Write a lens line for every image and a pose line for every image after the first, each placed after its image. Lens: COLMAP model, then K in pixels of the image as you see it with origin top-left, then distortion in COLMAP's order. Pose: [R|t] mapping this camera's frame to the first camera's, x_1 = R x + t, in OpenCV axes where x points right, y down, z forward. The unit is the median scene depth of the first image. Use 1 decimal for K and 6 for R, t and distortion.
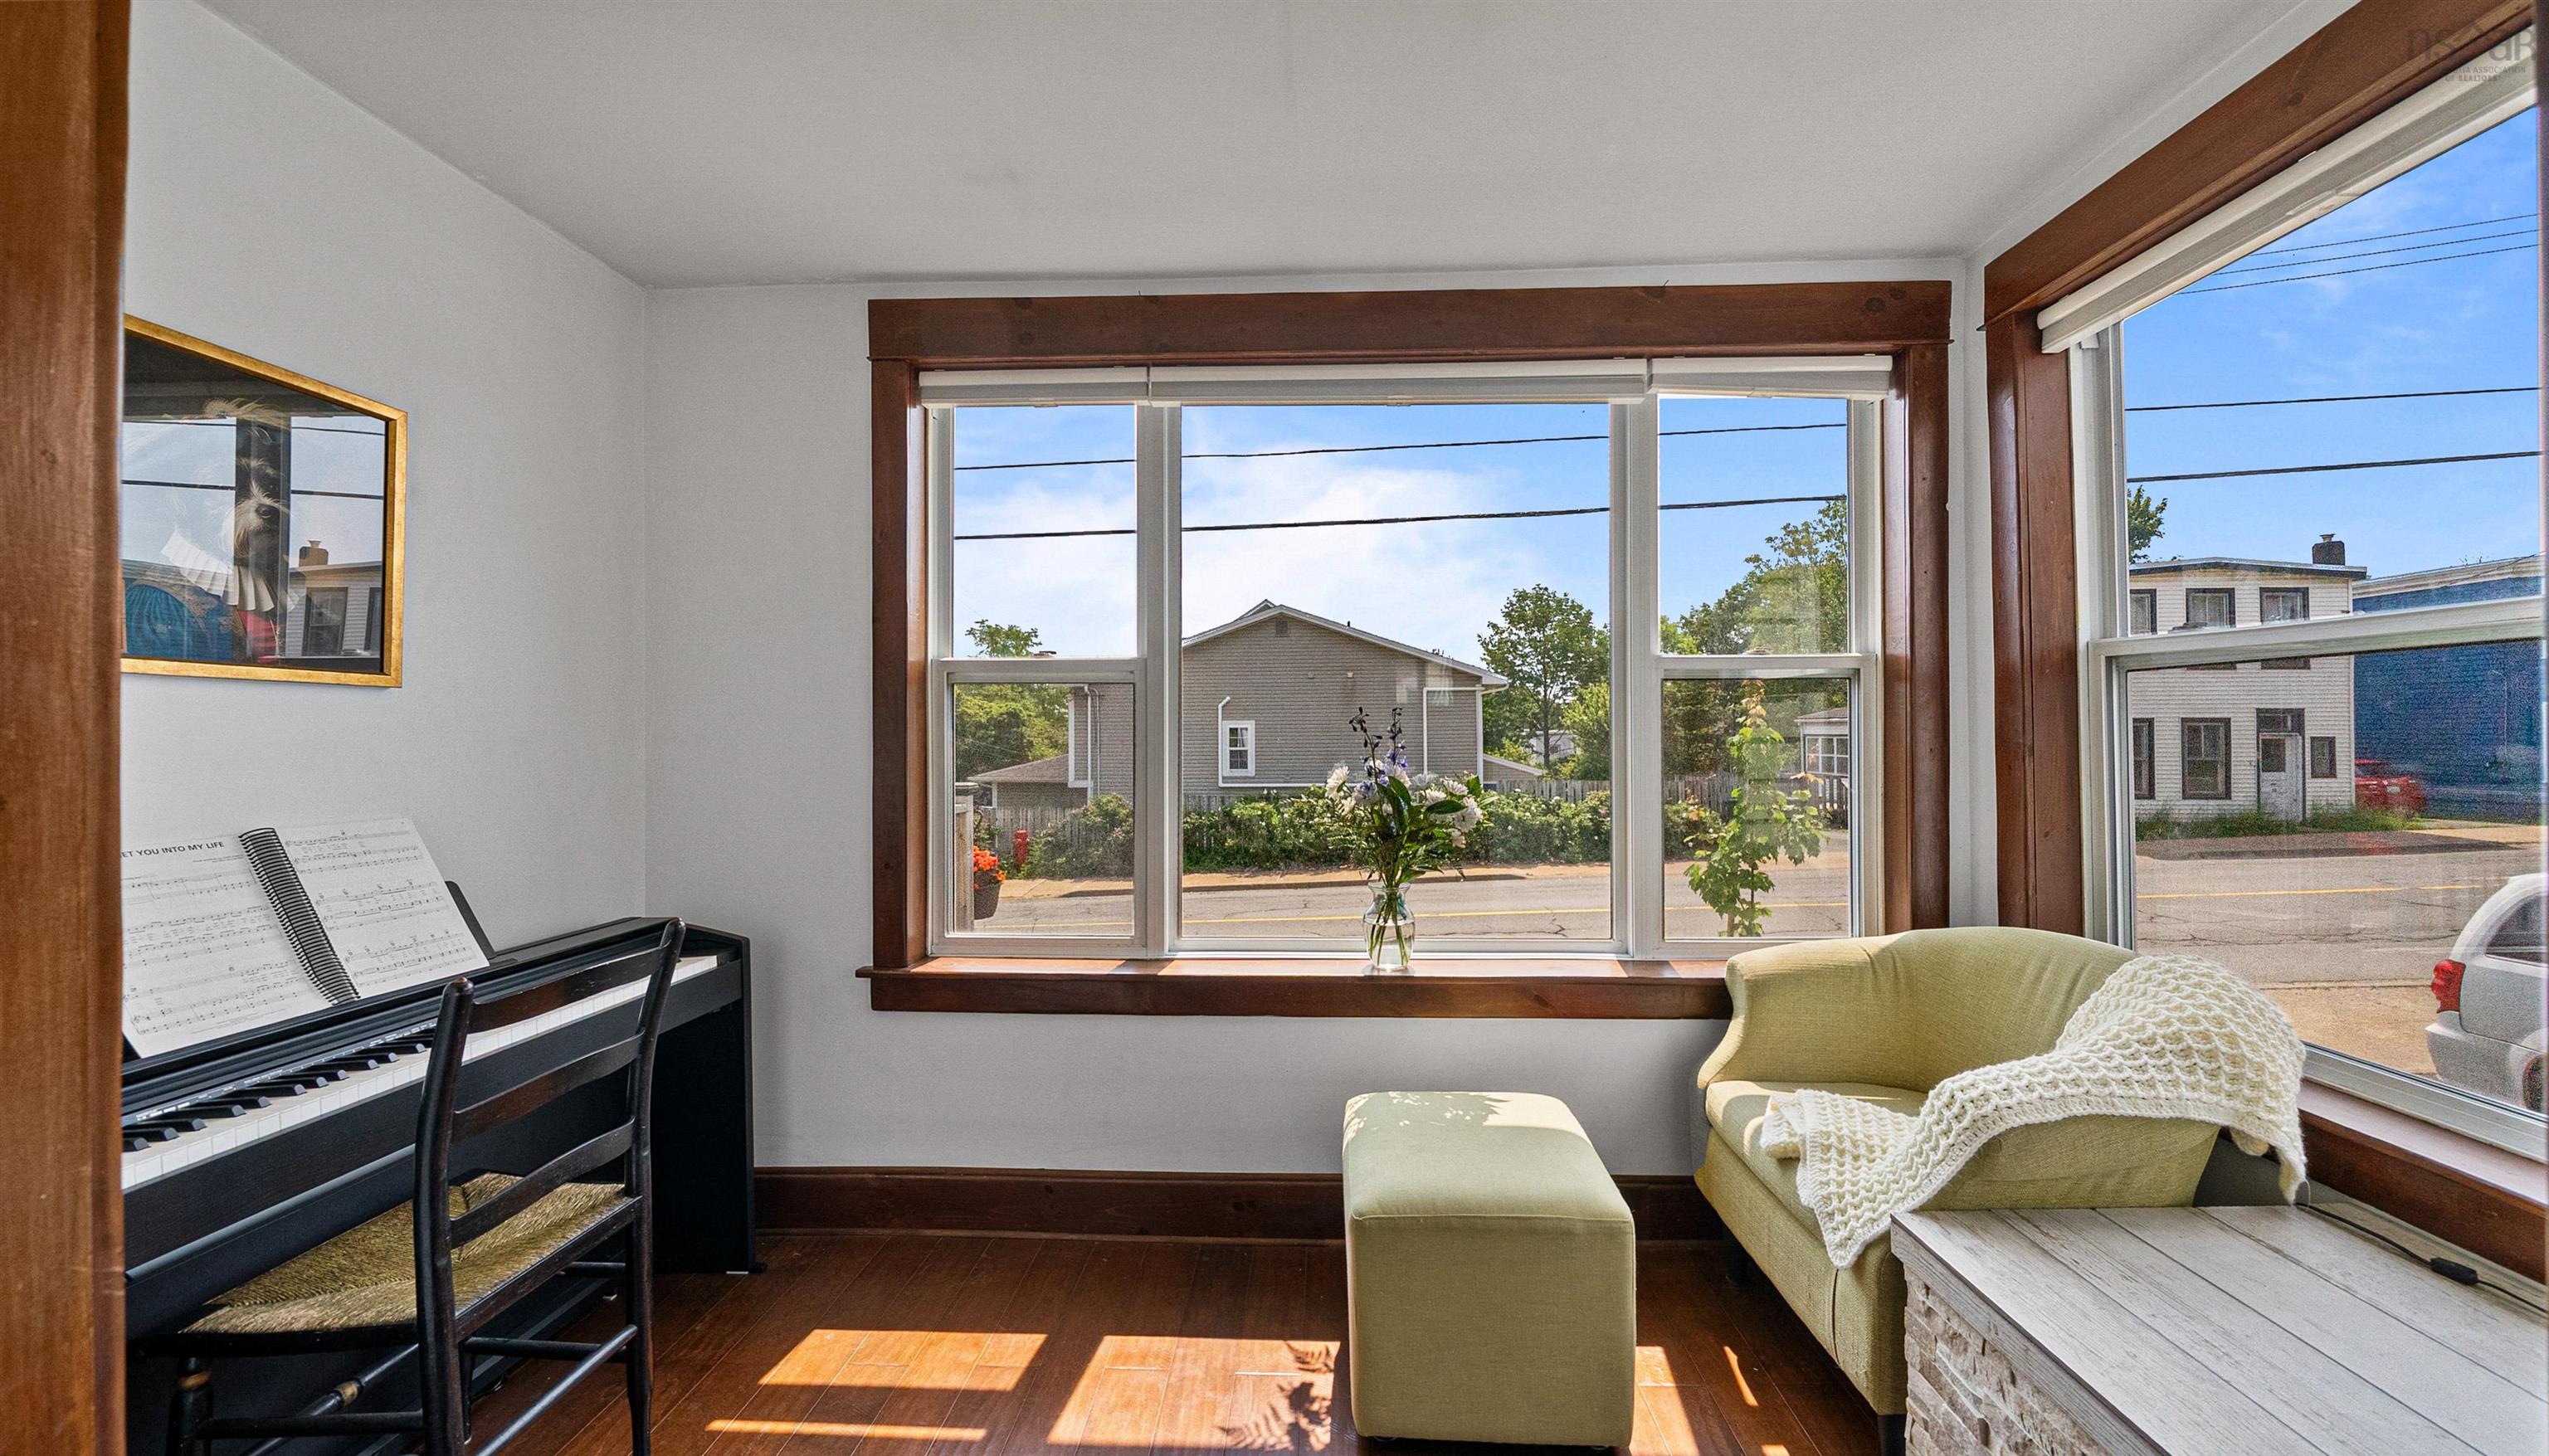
lens RADIAL K [[909.1, 0, 1293.9], [0, 909.1, 719.7], [0, 0, 1]] dist [-0.005870, -0.000070]
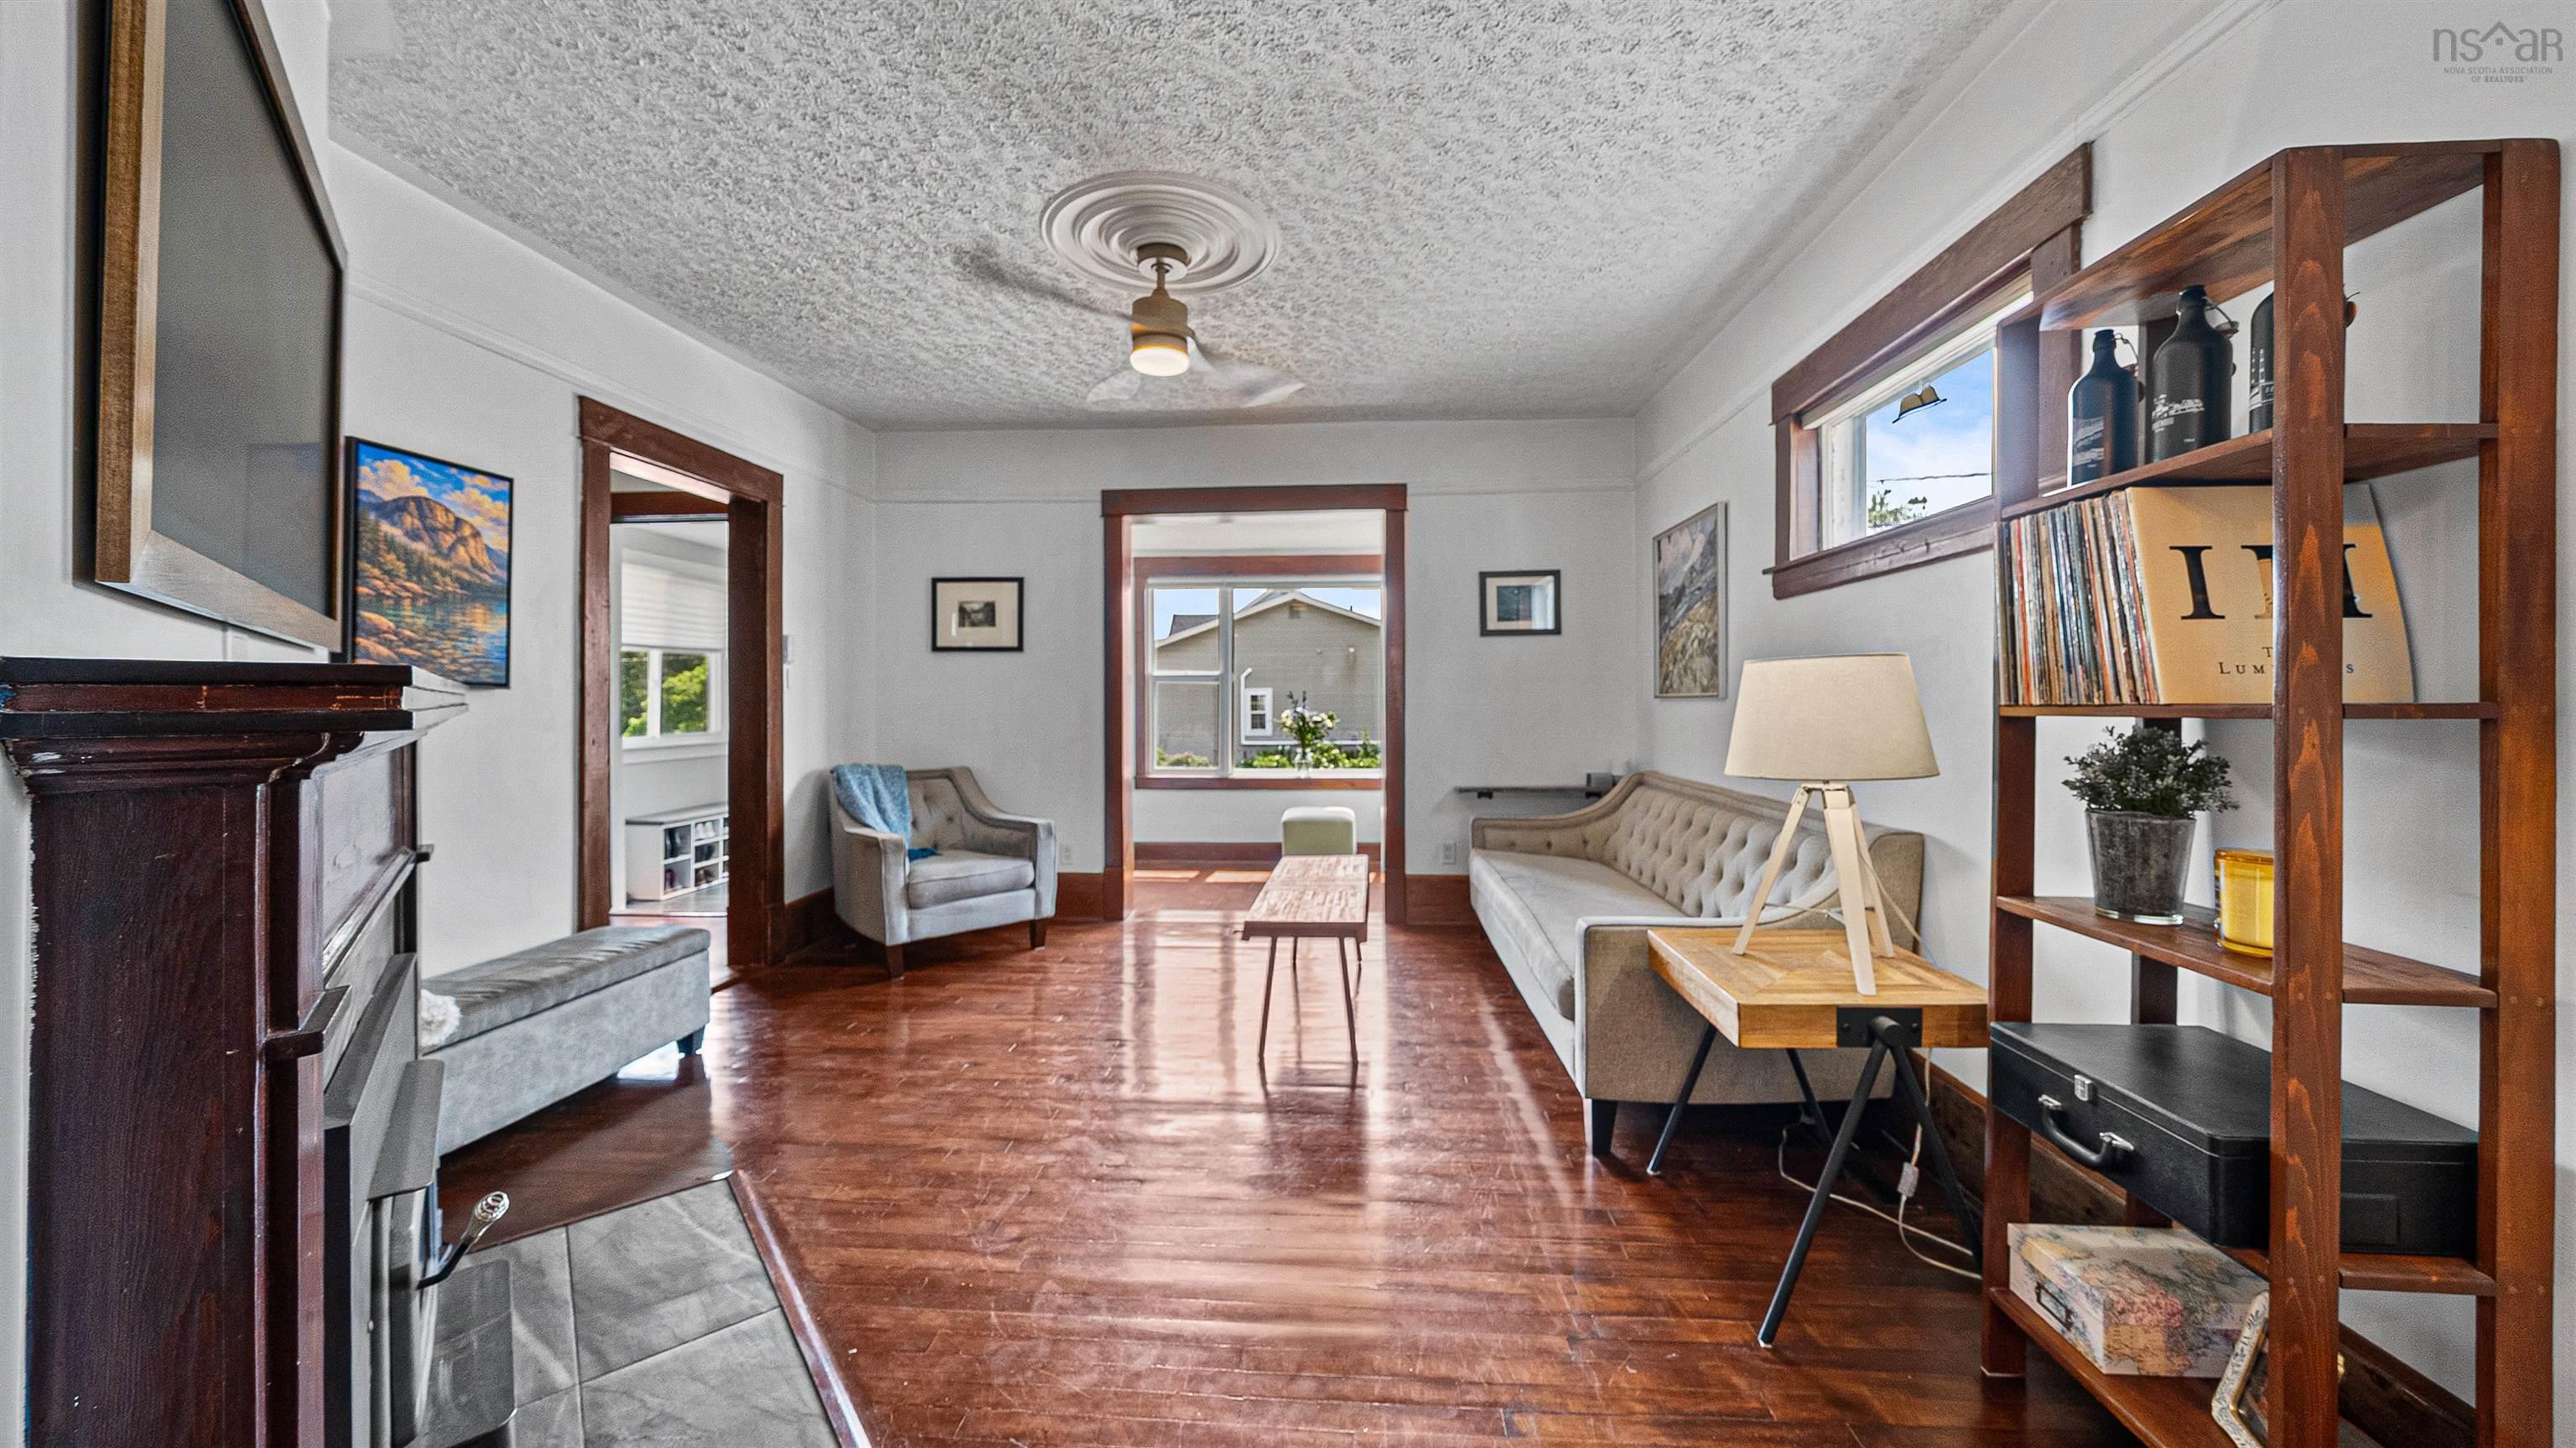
lens RADIAL K [[900.9, 0, 1284.0], [0, 900.9, 697.8], [0, 0, 1]] dist [-0.009916, 0.000736]
pose [[0.999451, 0.000343, -0.033121, 0.155180], [0.000125, 0.999900, 0.014144, -0.030198], [0.033122, -0.014140, 0.999351, -2.148210]]
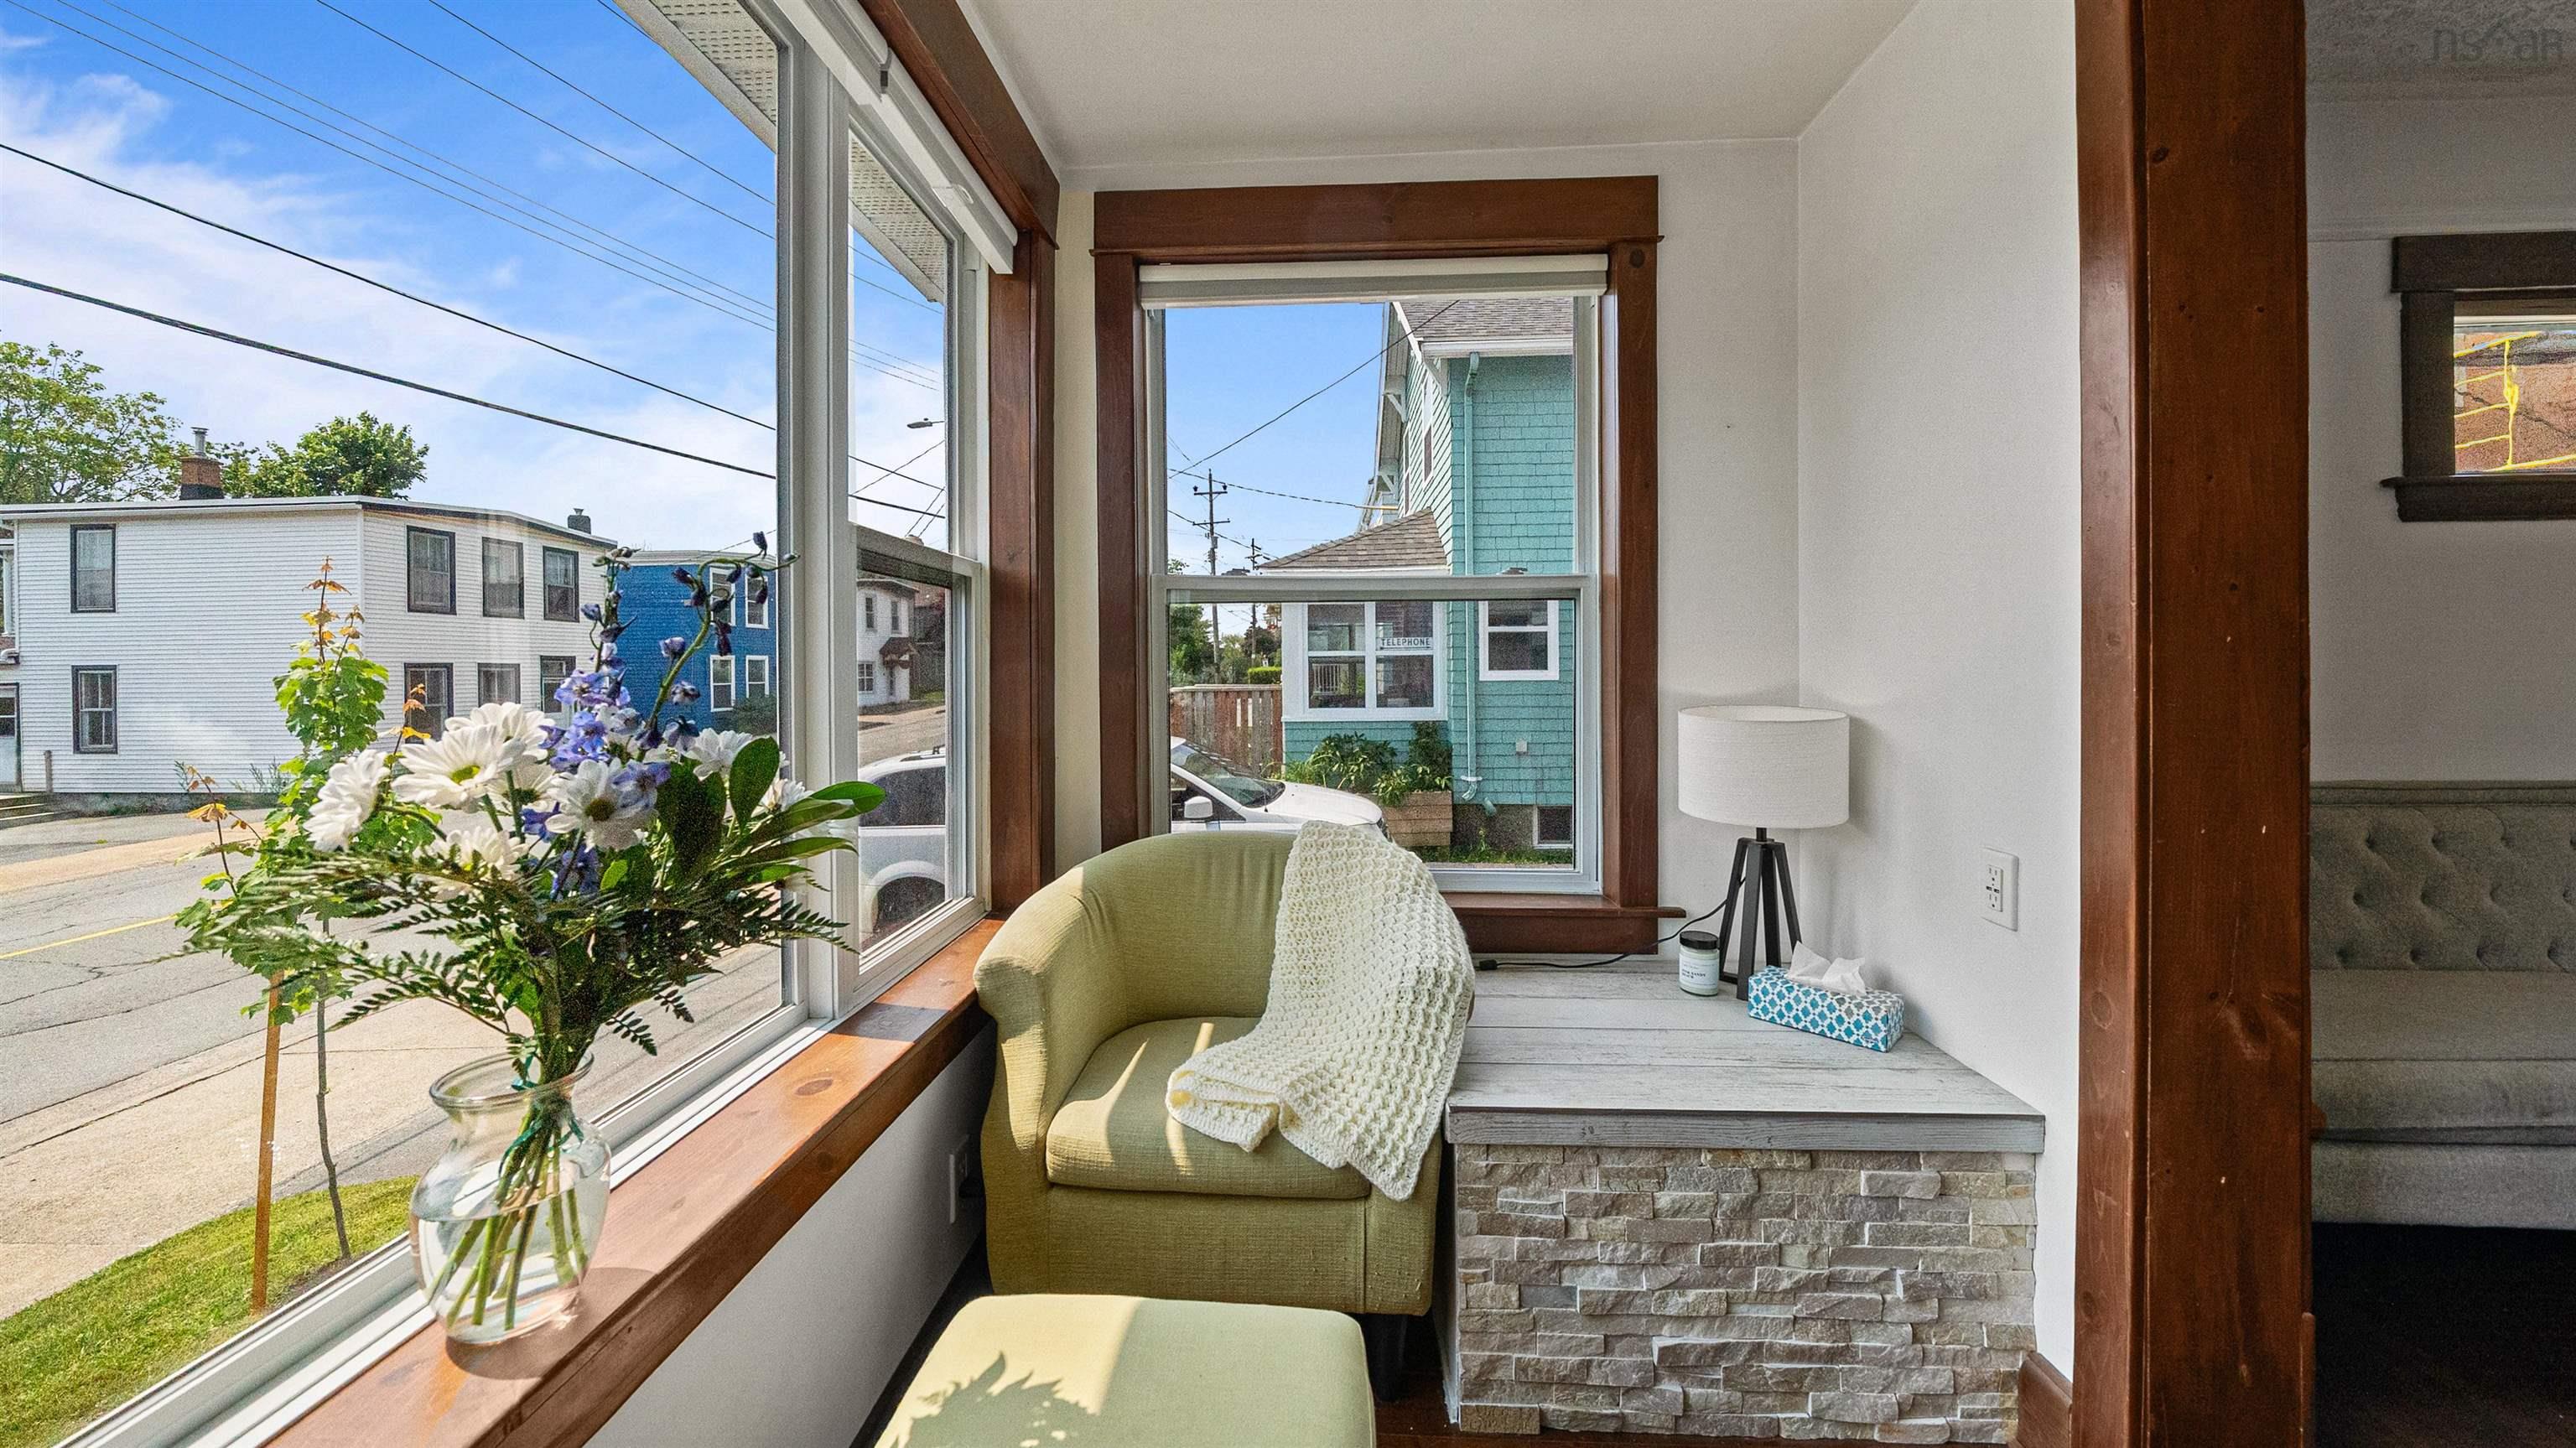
lens RADIAL K [[900.9, 0, 1275.8], [0, 900.9, 679.6], [0, 0, 1]] dist [-0.009916, 0.000736]
pose [[0.015376, -0.007217, 0.999856, -0.234230], [-0.008219, 0.999939, 0.007344, 0.033933], [-0.999848, -0.008331, 0.015316, 0.762603]]
